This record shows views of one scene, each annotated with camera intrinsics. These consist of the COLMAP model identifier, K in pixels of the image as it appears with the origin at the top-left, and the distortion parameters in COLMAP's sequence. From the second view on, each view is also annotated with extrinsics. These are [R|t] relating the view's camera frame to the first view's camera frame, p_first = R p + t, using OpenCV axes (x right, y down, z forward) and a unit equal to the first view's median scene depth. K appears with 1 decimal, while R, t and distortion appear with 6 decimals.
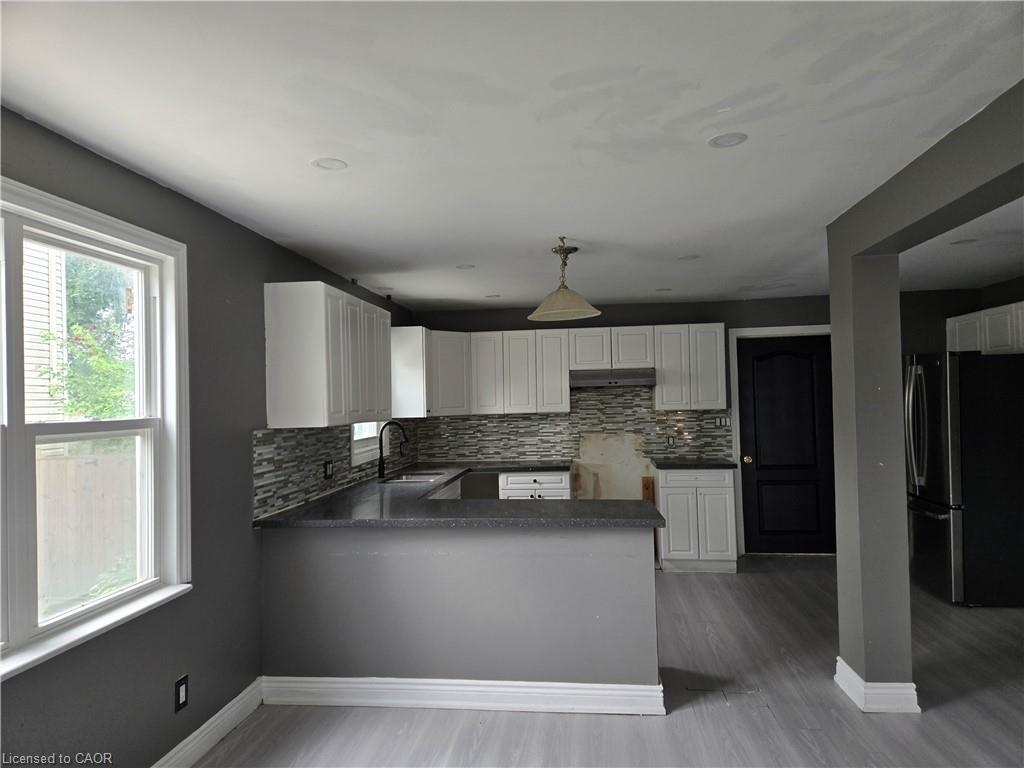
lens RADIAL K [[686.6, 0, 514.5], [0, 686.6, 384.5], [0, 0, 1]] dist [0.030886, -0.012679]
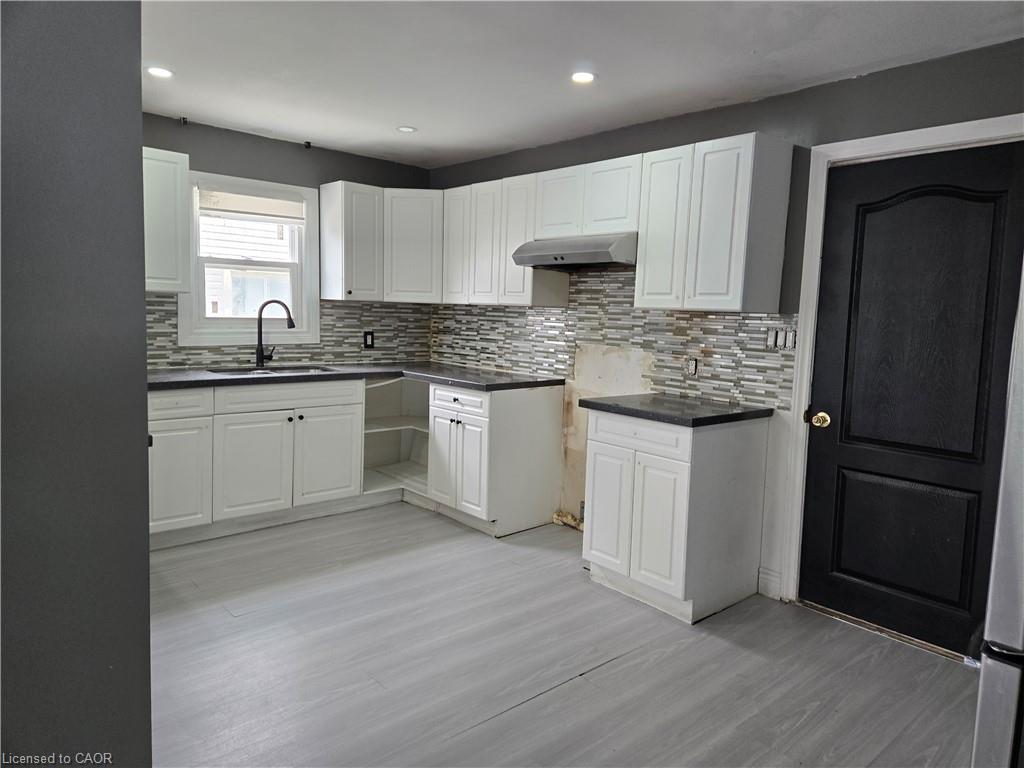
lens RADIAL K [[686.6, 0, 511.5], [0, 686.6, 381.8], [0, 0, 1]] dist [0.030886, -0.012679]
pose [[0.749610, 0.119848, -0.650938, 0.488041], [-0.038360, 0.989683, 0.138041, 0.022325], [0.660767, -0.078507, 0.746474, 0.483594]]
